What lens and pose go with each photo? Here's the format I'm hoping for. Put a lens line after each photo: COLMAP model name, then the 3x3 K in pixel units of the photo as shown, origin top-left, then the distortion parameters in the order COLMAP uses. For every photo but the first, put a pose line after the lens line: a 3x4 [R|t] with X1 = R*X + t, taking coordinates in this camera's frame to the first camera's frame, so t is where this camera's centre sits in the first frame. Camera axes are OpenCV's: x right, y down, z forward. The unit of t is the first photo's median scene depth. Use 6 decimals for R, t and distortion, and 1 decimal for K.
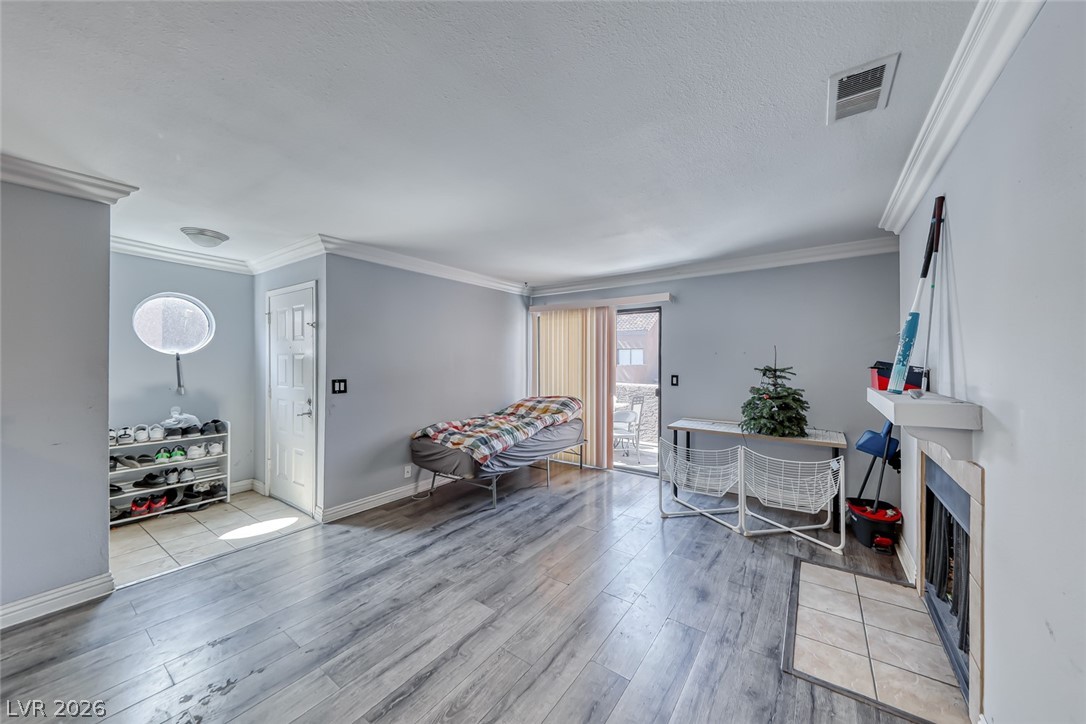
lens RADIAL K [[385.3, 0, 545.2], [0, 385.3, 360.5], [0, 0, 1]] dist [0.002387, -0.000129]
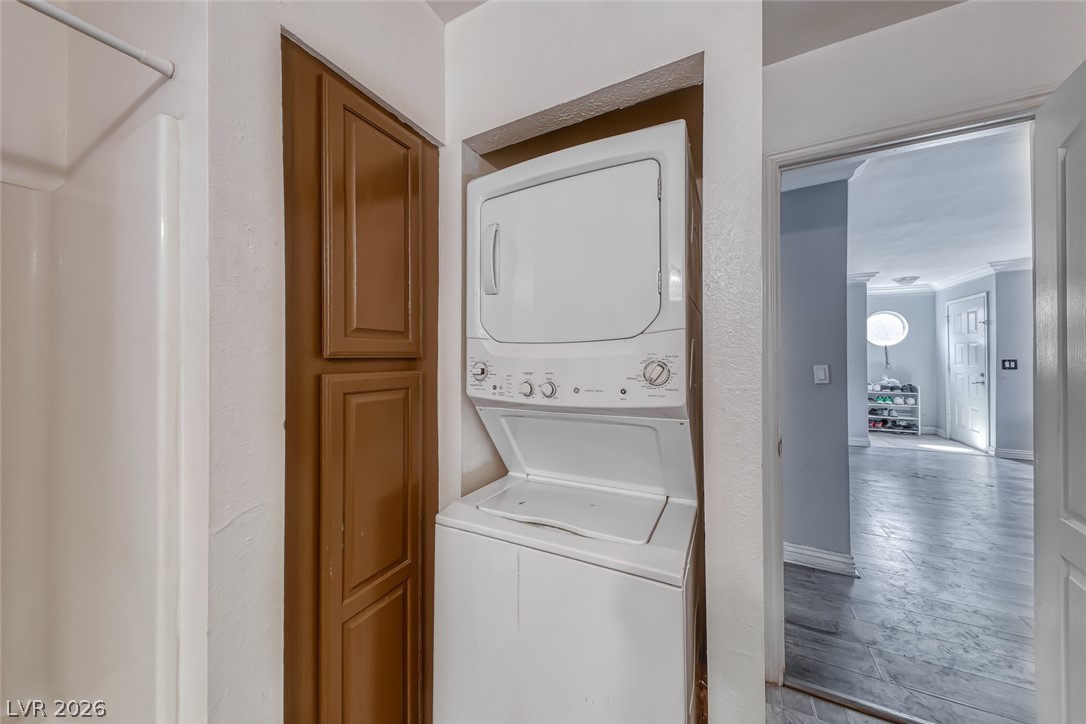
lens RADIAL K [[378.4, 0, 542.9], [0, 378.4, 354.2], [0, 0, 1]] dist [0.012186, -0.000027]
pose [[0.140078, -0.008230, -0.990106, 0.599570], [0.005270, 0.999957, -0.007567, 0.030003], [0.990126, -0.004157, 0.140116, -0.855046]]
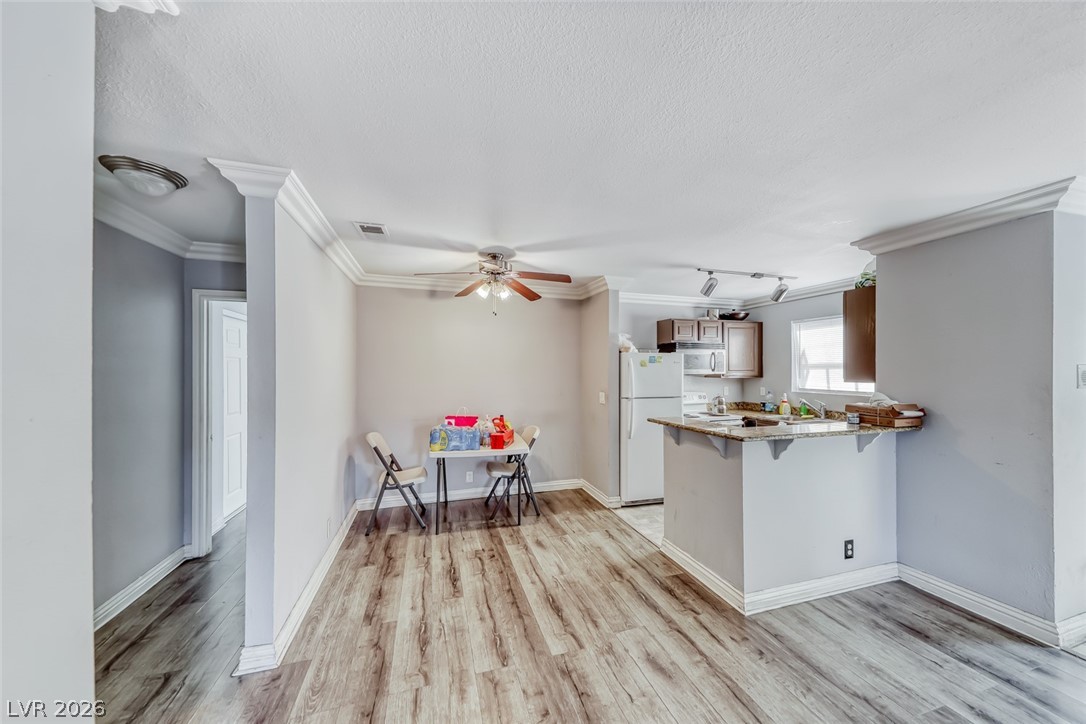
lens RADIAL K [[369.2, 0, 535.7], [0, 369.2, 367.2], [0, 0, 1]] dist [0.014481, -0.000073]
pose [[-0.616469, -0.006238, -0.787354, 0.194319], [0.001660, 0.999956, -0.009223, -0.023133], [0.787377, -0.006993, -0.616432, 0.394529]]
